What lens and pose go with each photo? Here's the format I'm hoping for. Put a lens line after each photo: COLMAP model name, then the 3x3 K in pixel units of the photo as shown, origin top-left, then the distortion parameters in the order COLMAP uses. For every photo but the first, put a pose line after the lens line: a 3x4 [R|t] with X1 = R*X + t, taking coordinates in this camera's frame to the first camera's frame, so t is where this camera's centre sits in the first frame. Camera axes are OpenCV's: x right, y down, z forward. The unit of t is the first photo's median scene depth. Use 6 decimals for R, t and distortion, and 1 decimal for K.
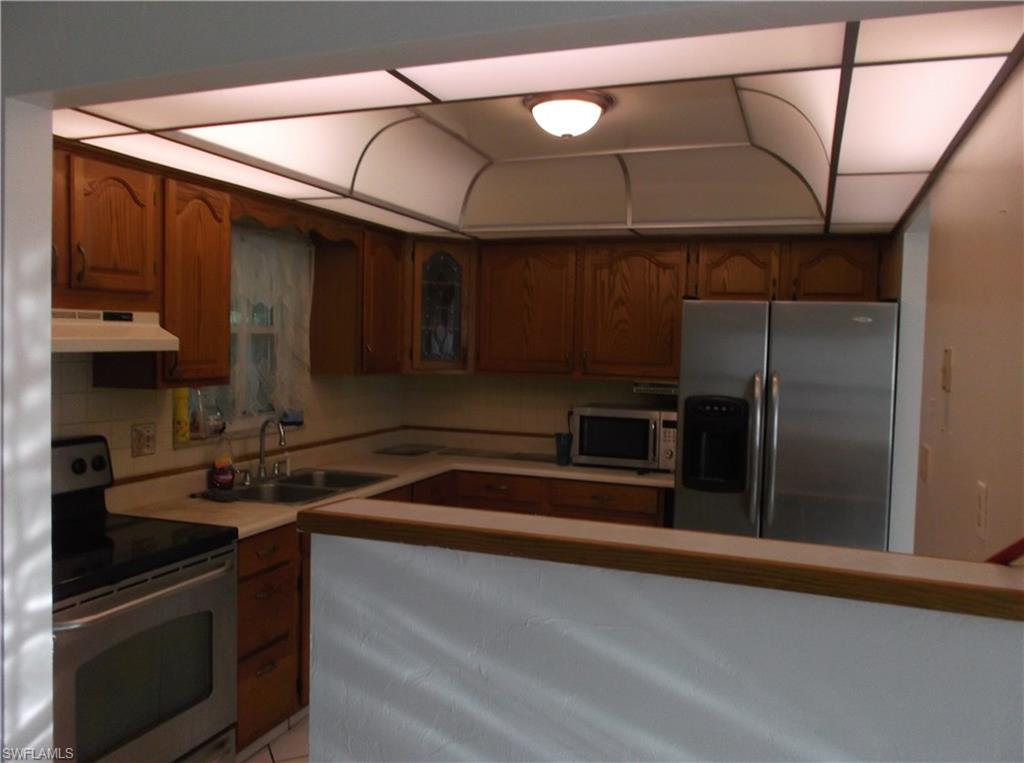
lens RADIAL K [[821.5, 0, 512.0], [0, 821.5, 381.5], [0, 0, 1]] dist [-0.014092, 0.006322]
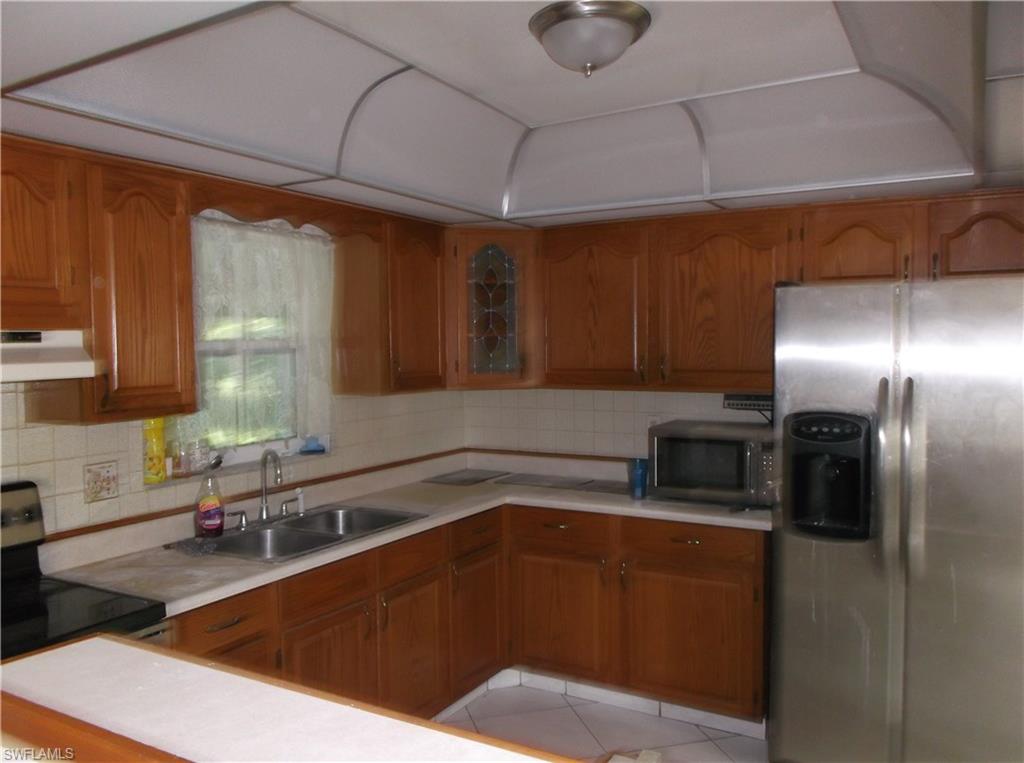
lens RADIAL K [[821.5, 0, 512.0], [0, 821.5, 381.5], [0, 0, 1]] dist [-0.014092, 0.006322]
pose [[0.986390, -0.025706, -0.162403, 0.091979], [0.024856, 0.999665, -0.007268, -0.013346], [0.162536, 0.003133, 0.986698, 0.221139]]
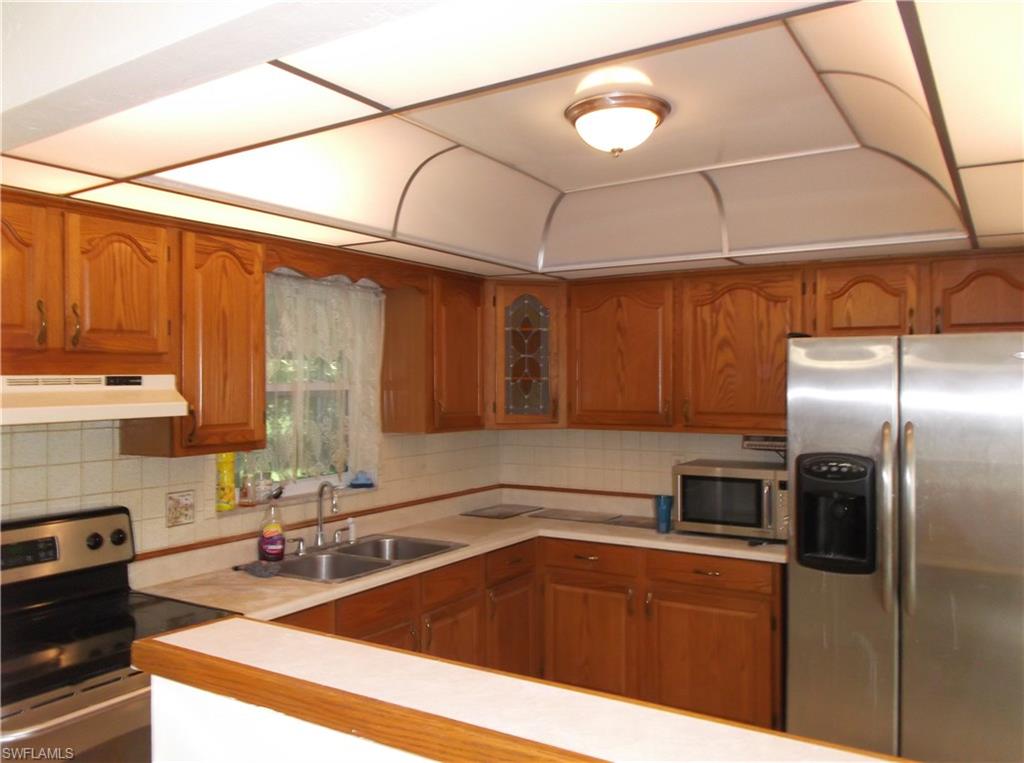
lens RADIAL K [[822.0, 0, 507.9], [0, 822.0, 381.5], [0, 0, 1]] dist [-0.007772, 0.004605]
pose [[0.978711, -0.027038, -0.203457, 0.102554], [0.016179, 0.998364, -0.054849, -0.015296], [0.204607, 0.050389, 0.977546, 0.135039]]
